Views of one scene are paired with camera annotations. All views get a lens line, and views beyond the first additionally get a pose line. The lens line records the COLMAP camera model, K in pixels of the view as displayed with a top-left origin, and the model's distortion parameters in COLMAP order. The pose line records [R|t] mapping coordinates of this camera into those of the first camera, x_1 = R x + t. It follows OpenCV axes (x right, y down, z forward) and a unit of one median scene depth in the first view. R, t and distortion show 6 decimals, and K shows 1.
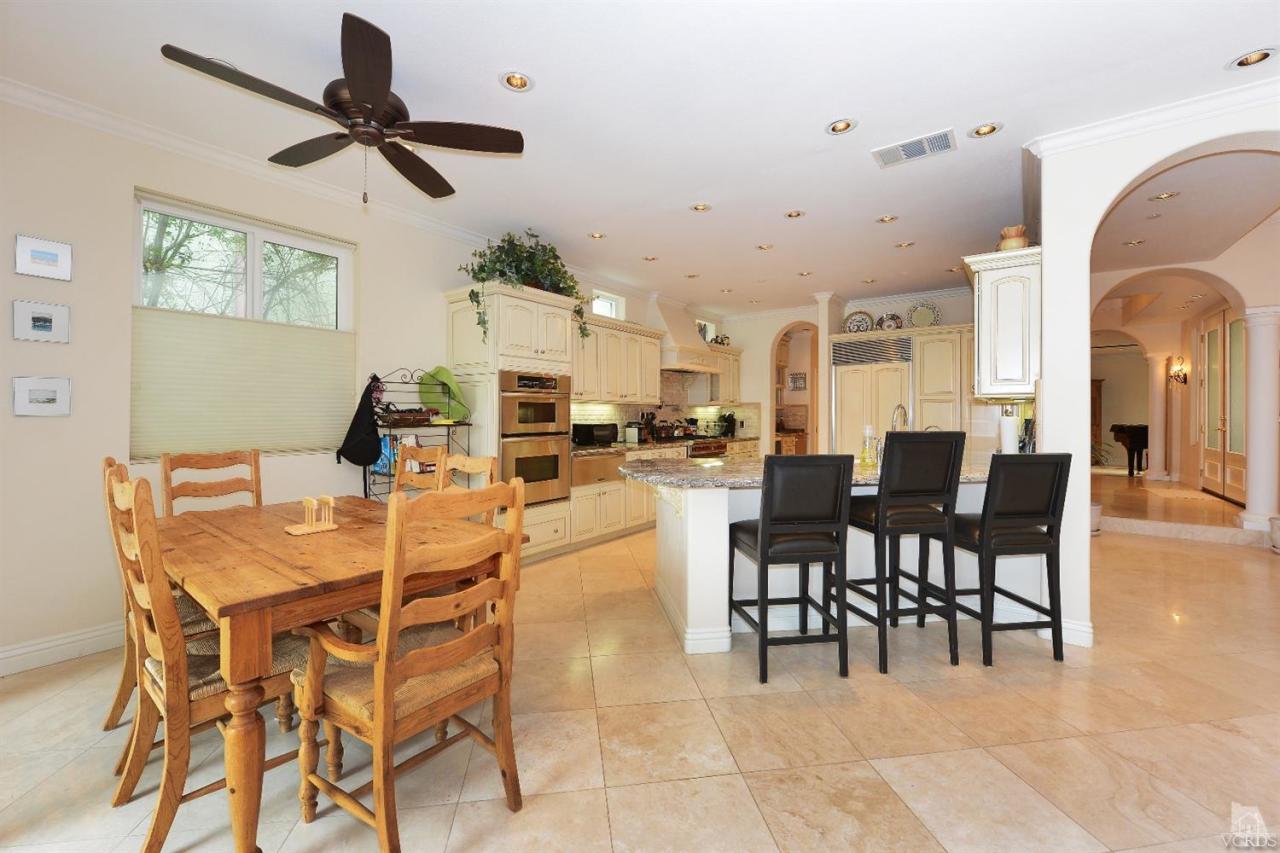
lens RADIAL K [[509.9, 0, 640.6], [0, 509.9, 416.3], [0, 0, 1]] dist [0.001490, 0.000160]
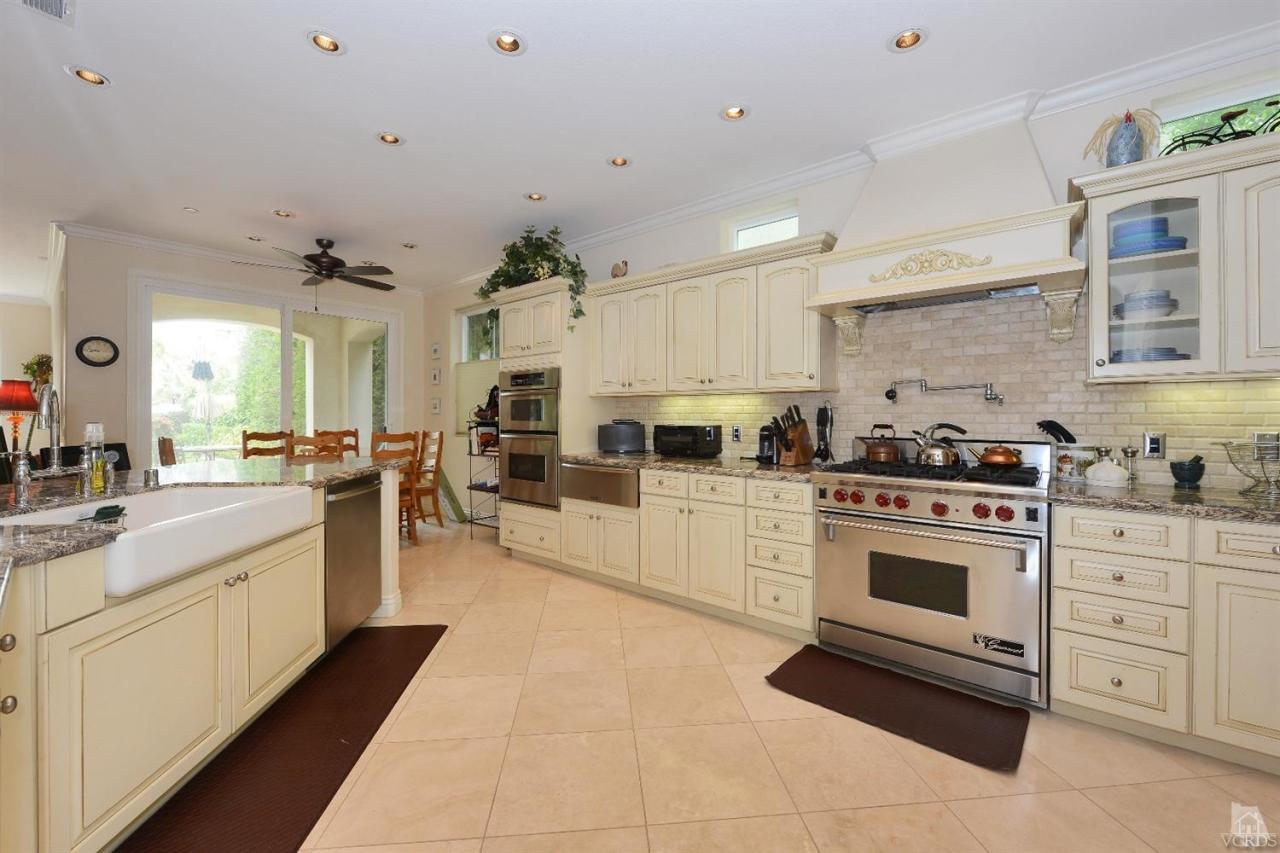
lens RADIAL K [[509.9, 0, 639.4], [0, 509.9, 420.4], [0, 0, 1]] dist [0.001490, 0.000160]
pose [[-0.067857, -0.006836, -0.997672, 0.669202], [-0.012710, 0.999901, -0.005987, 0.013756], [0.997614, 0.012275, -0.067937, 1.124686]]
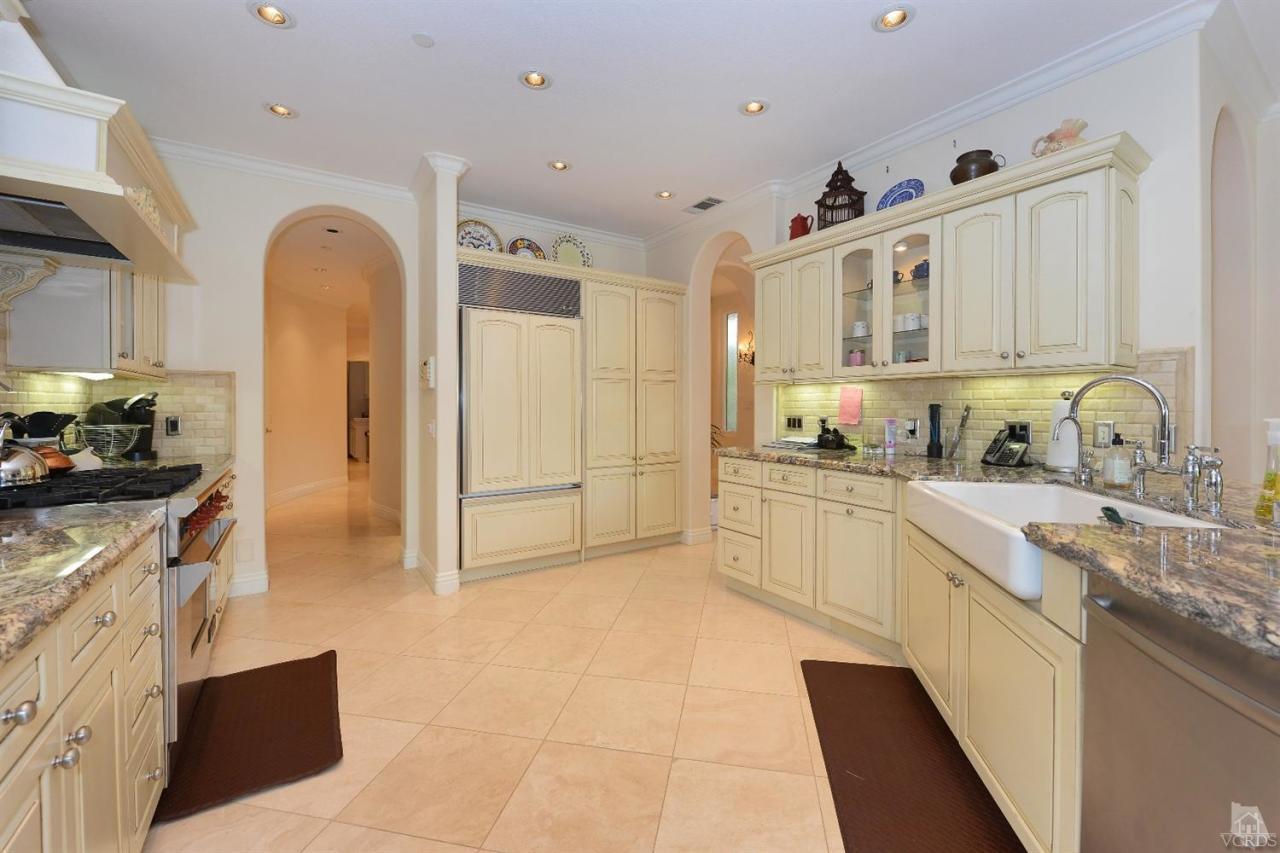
lens RADIAL K [[509.9, 0, 641.5], [0, 509.9, 418.2], [0, 0, 1]] dist [0.001490, 0.000160]
pose [[0.338273, -0.019824, 0.940839, -0.071256], [0.008008, 0.999803, 0.018187, 0.009228], [-0.941014, 0.001382, 0.338365, 0.896318]]
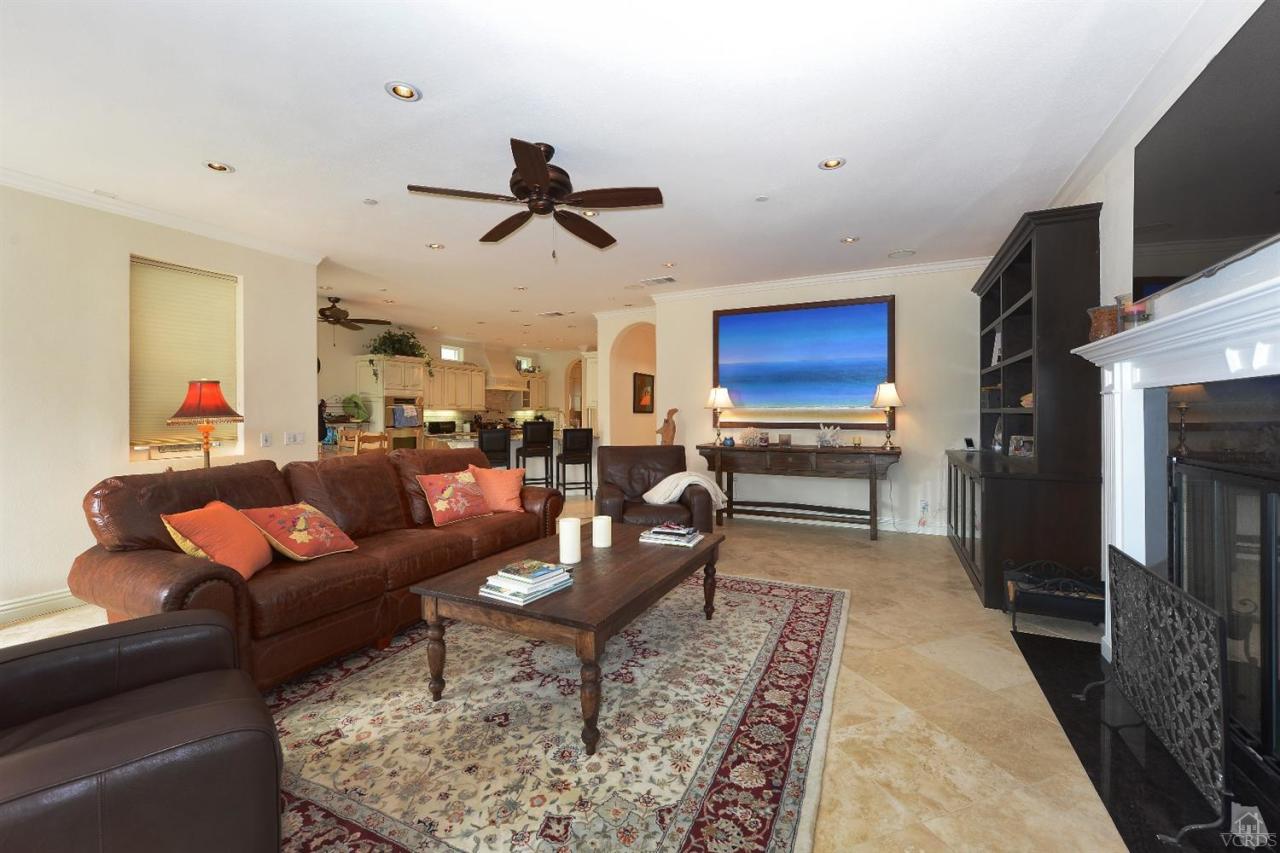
lens RADIAL K [[509.9, 0, 640.3], [0, 509.9, 417.4], [0, 0, 1]] dist [0.001490, 0.000160]
pose [[0.983051, -0.011286, 0.182985, 0.314325], [0.011281, 0.999936, 0.001069, 0.006730], [-0.182985, 0.001013, 0.983115, -1.056202]]
